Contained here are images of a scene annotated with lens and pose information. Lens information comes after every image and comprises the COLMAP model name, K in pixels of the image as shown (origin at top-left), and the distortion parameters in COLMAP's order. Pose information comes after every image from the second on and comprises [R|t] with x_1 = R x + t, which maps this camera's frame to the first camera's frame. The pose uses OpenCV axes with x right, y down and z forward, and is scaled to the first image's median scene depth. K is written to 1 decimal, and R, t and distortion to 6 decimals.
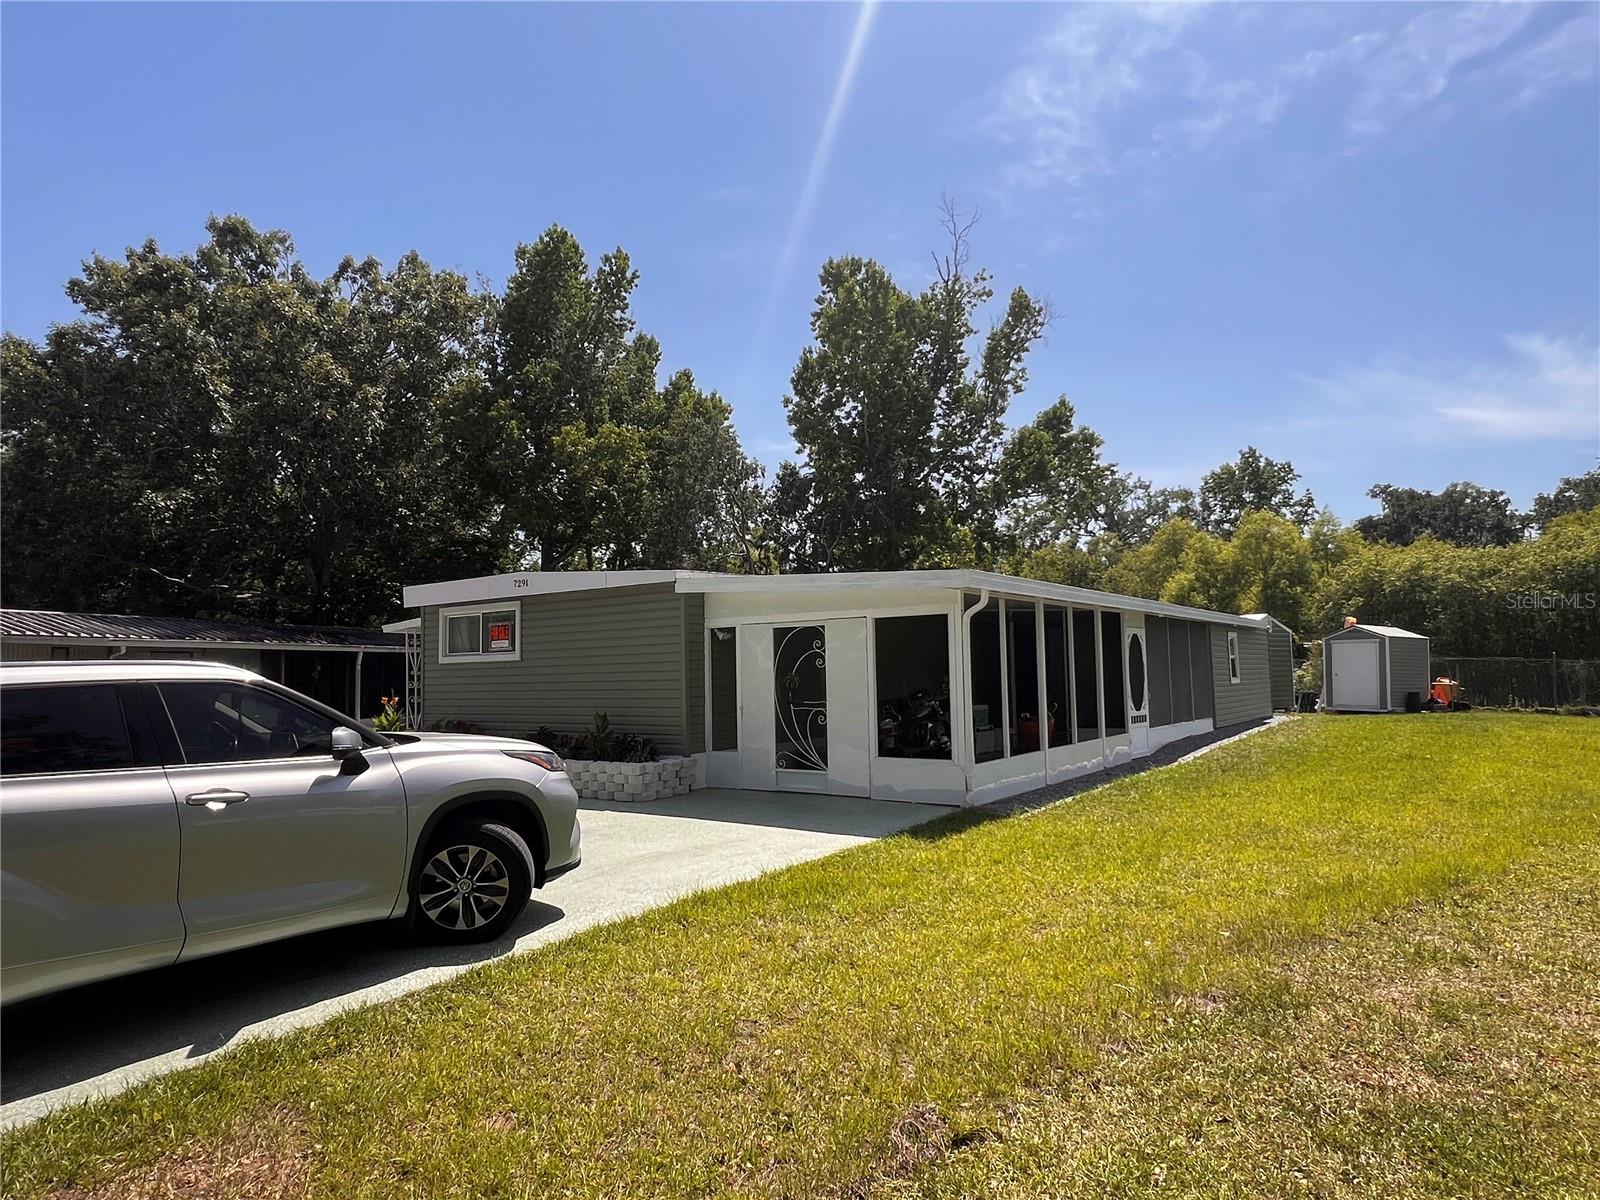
lens RADIAL K [[954.8, 0, 794.0], [0, 954.8, 619.3], [0, 0, 1]] dist [-0.003509, -0.000301]
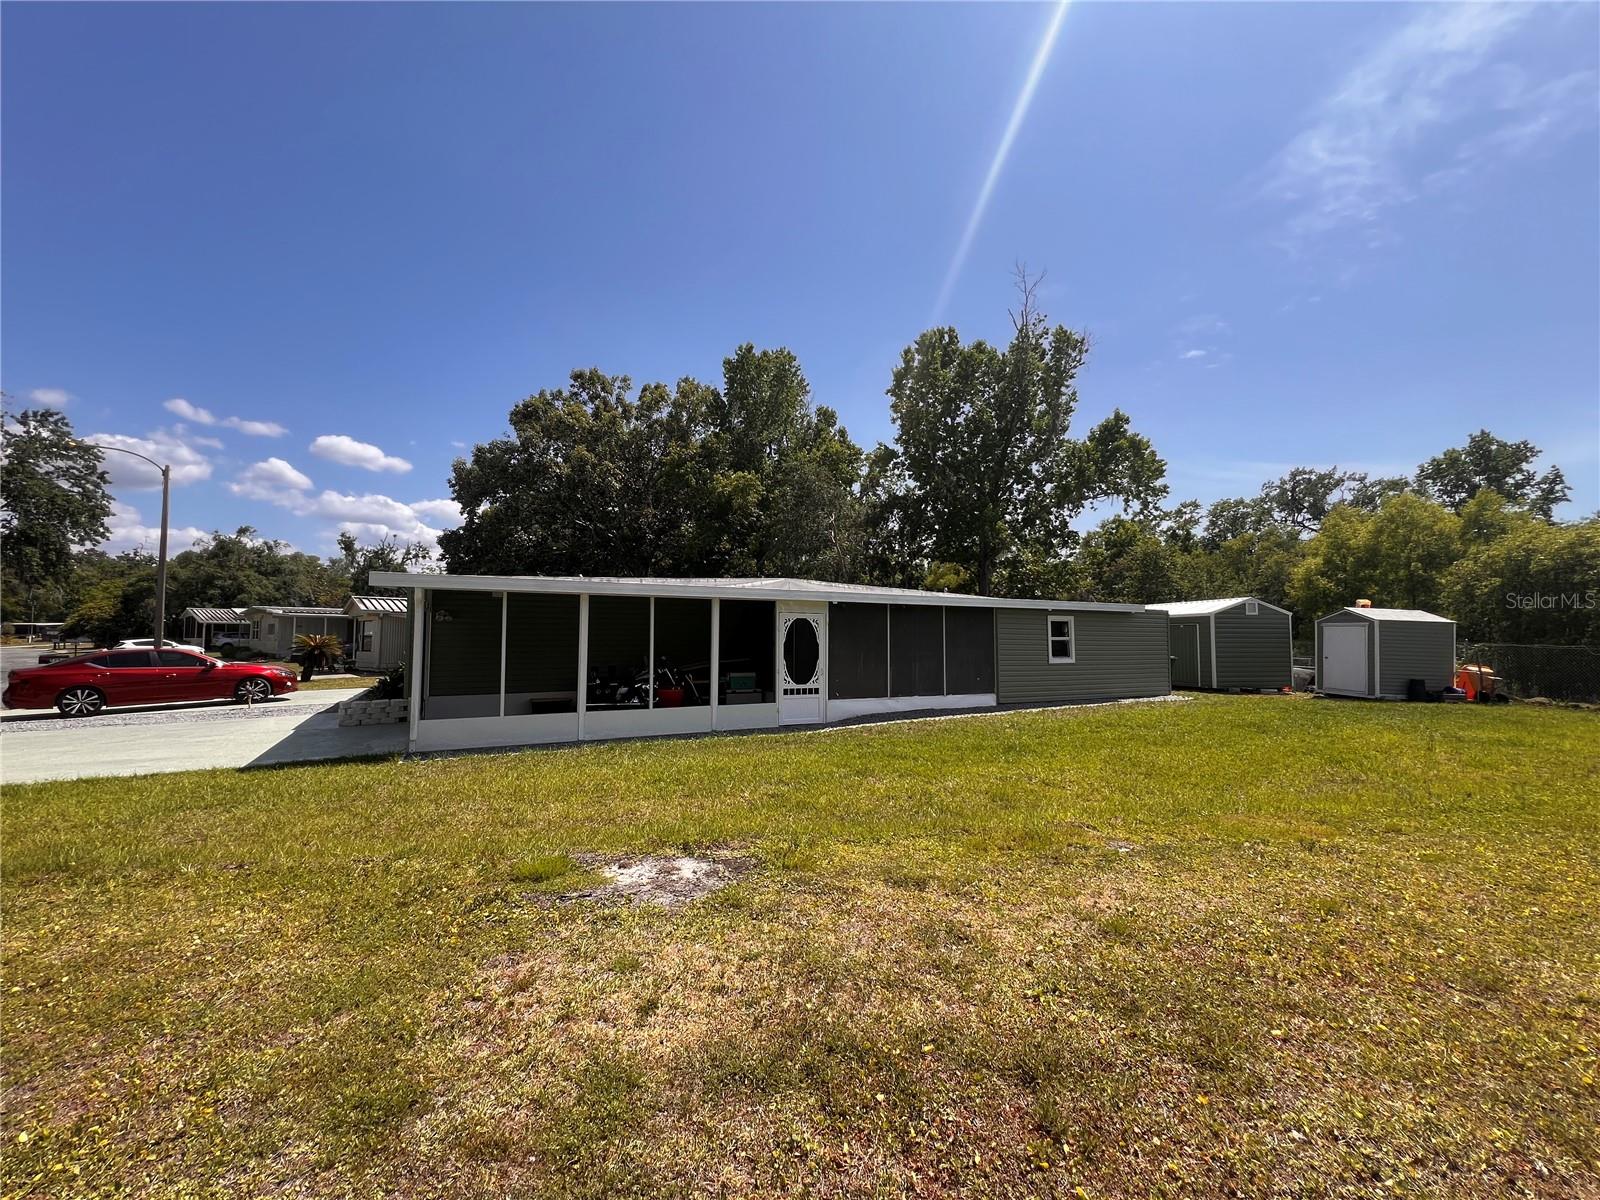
lens RADIAL K [[639.8, 0, 800.0], [0, 639.8, 600.0], [0, 0, 1]] dist [-0.001493, 0.000066]
pose [[0.895976, -0.003313, -0.444091, 0.124825], [0.003350, 0.999994, -0.000701, -0.000835], [0.444091, -0.000859, 0.895981, 0.055025]]
